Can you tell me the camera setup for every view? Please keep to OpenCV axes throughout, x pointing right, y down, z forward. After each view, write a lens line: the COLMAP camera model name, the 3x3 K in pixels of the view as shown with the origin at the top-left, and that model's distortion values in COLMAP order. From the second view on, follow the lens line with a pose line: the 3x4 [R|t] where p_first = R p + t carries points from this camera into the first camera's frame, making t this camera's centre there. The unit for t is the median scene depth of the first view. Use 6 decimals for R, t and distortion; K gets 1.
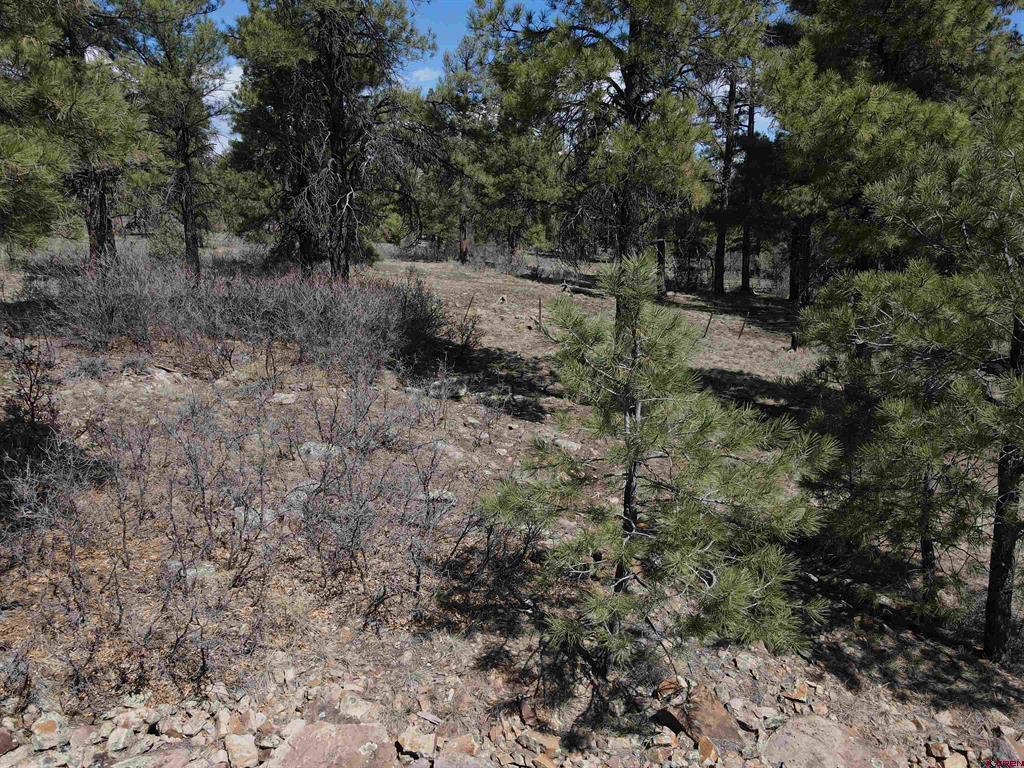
lens RADIAL K [[750.0, 0, 505.6], [0, 750.0, 386.7], [0, 0, 1]] dist [0.027483, -0.009762]
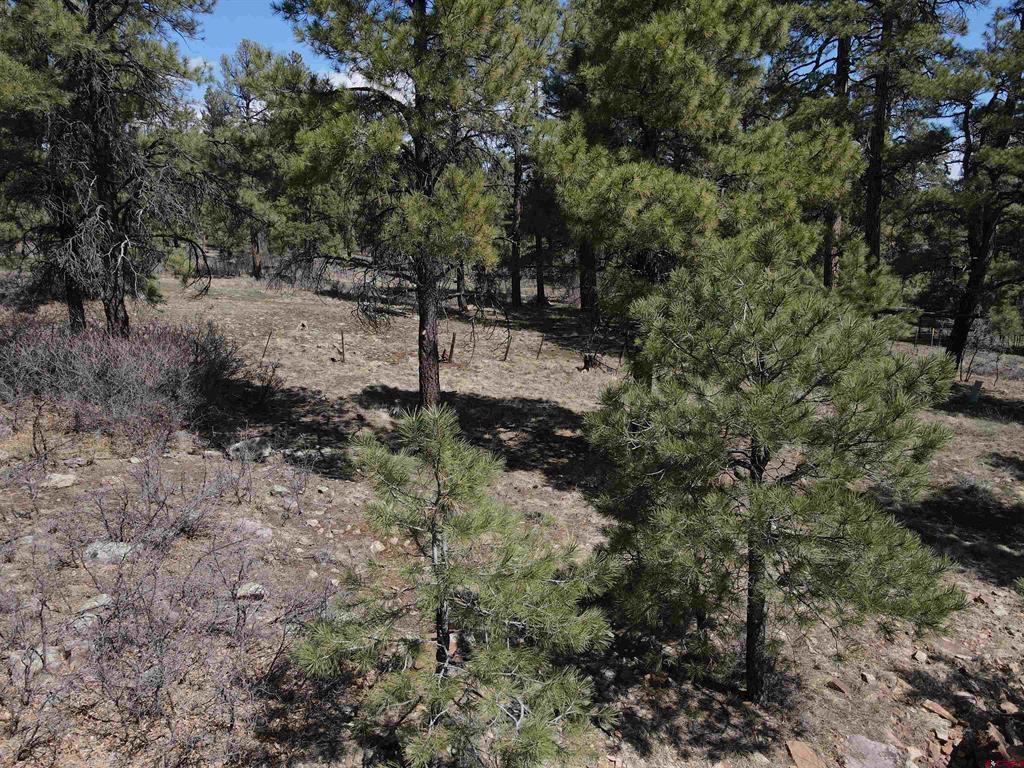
lens RADIAL K [[750.0, 0, 506.1], [0, 750.0, 390.3], [0, 0, 1]] dist [0.027483, -0.009762]
pose [[0.966222, -0.059635, 0.250714, 0.003436], [0.058931, 0.998209, 0.010322, -0.081849], [-0.250881, 0.004802, 0.968006, -0.020562]]
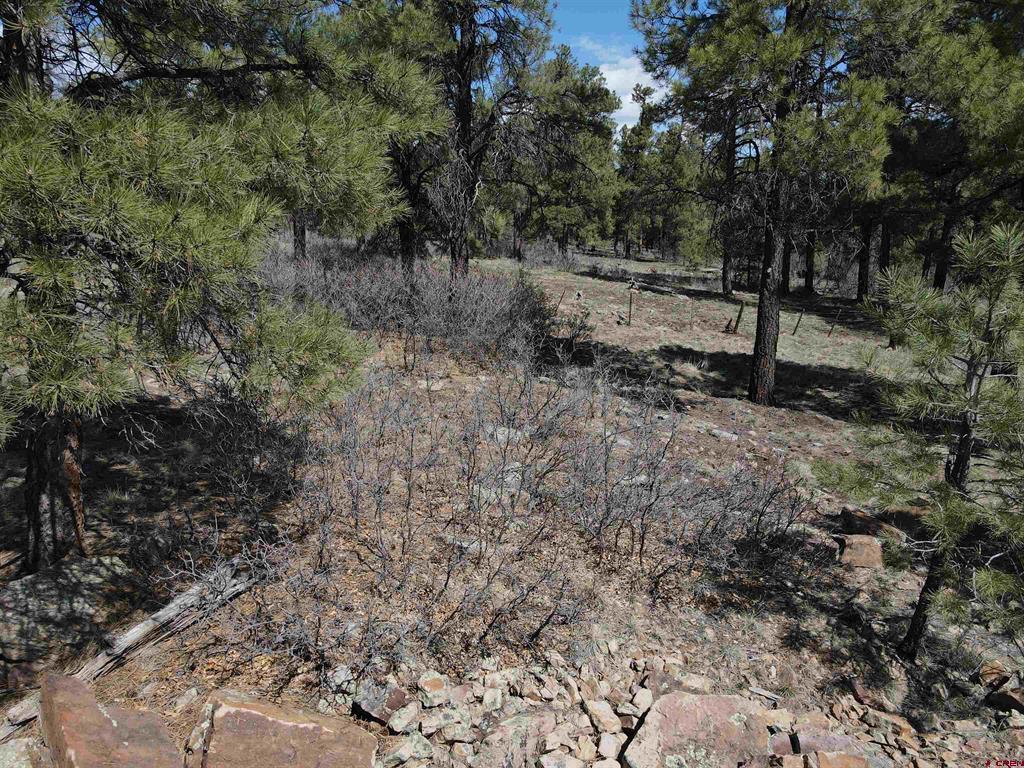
lens RADIAL K [[750.0, 0, 507.8], [0, 750.0, 386.2], [0, 0, 1]] dist [0.027483, -0.009762]
pose [[0.999228, 0.015422, -0.036129, -0.178861], [-0.015424, 0.999881, 0.000218, 0.017452], [0.036128, 0.000339, 0.999347, -0.002587]]
